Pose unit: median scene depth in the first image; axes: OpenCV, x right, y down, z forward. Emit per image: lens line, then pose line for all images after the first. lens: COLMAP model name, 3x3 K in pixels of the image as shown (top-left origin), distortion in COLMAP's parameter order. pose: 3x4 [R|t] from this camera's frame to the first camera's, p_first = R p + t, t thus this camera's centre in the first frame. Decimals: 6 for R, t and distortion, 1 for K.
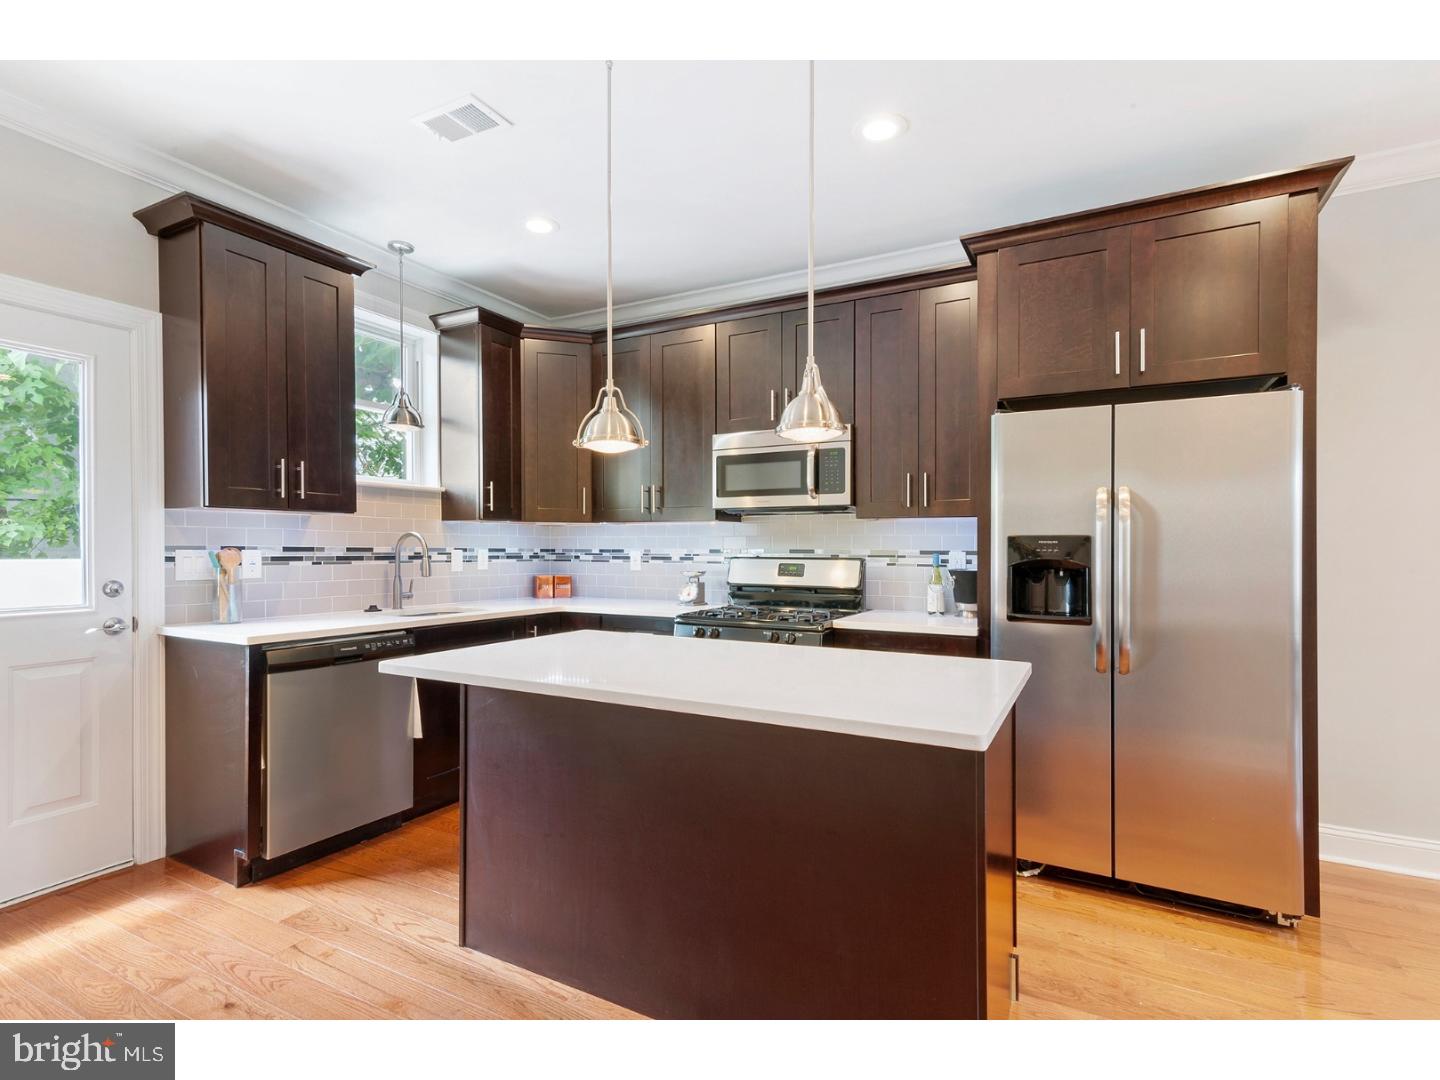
lens RADIAL K [[708.5, 0, 718.2], [0, 708.5, 540.0], [0, 0, 1]] dist [0.009446, 0.001131]
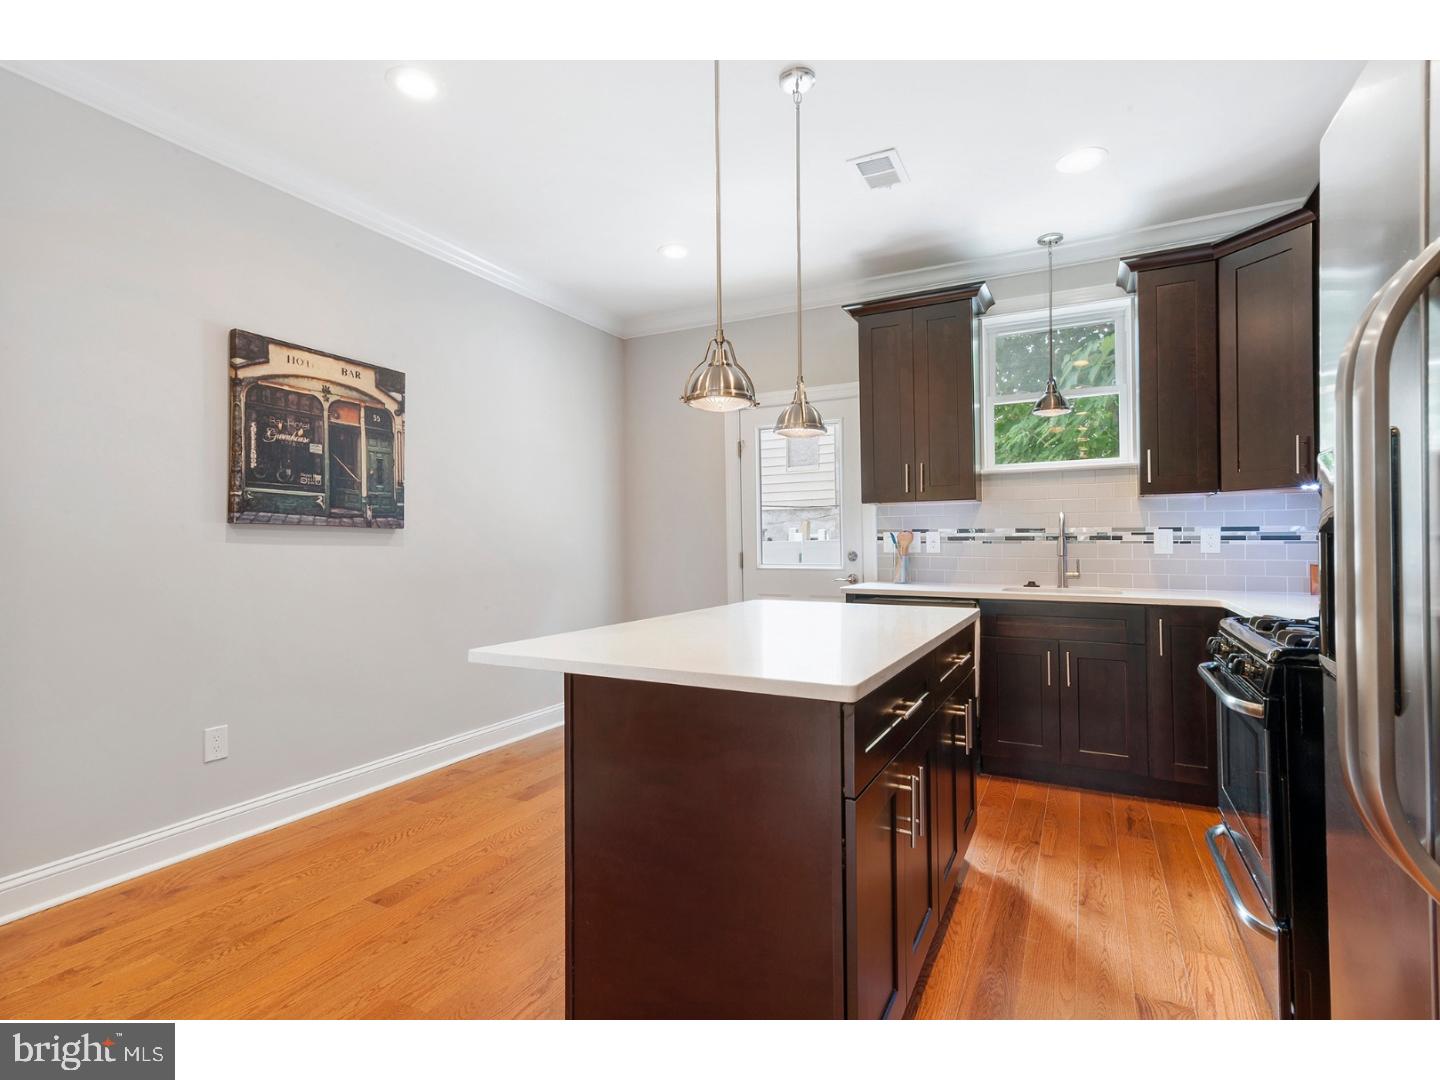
lens RADIAL K [[708.5, 0, 714.2], [0, 708.5, 532.2], [0, 0, 1]] dist [0.009446, 0.001131]
pose [[0.016461, -0.004204, -0.999856, 0.538481], [0.022835, 0.999732, -0.003827, 0.008453], [0.999604, -0.022768, 0.016552, 0.452506]]
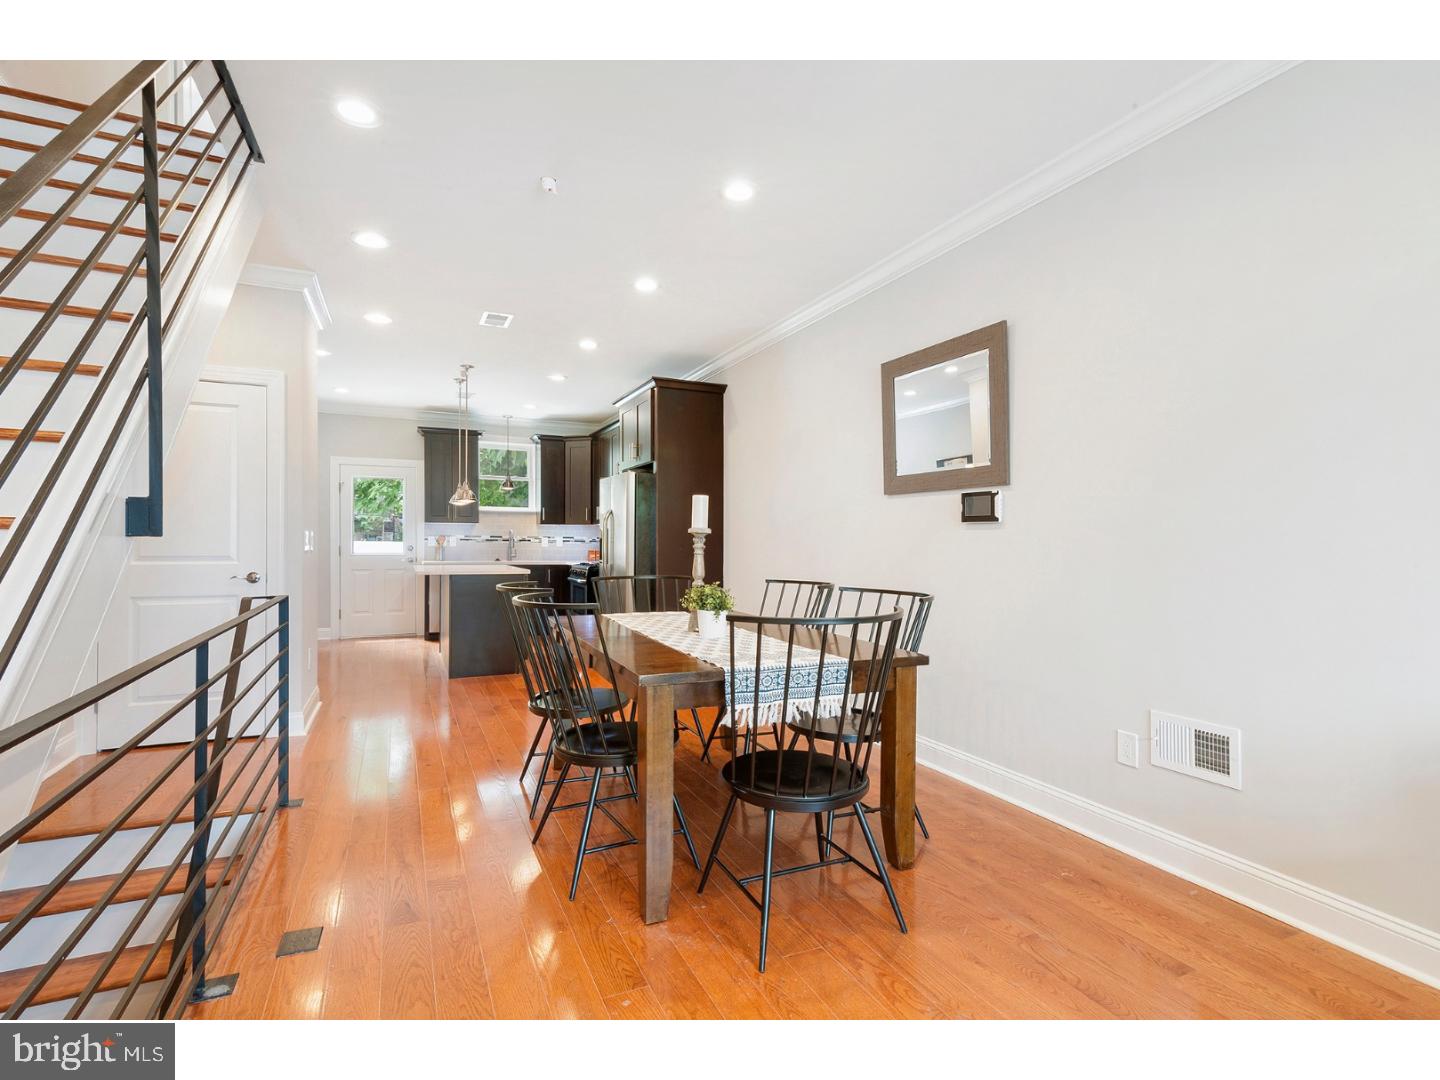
lens RADIAL K [[708.5, 0, 713.1], [0, 708.5, 539.7], [0, 0, 1]] dist [0.009446, 0.001131]
pose [[0.799089, -0.001984, -0.601210, 1.512386], [0.004394, 0.999987, 0.002541, 0.018918], [0.601197, -0.004672, 0.799087, -0.519283]]
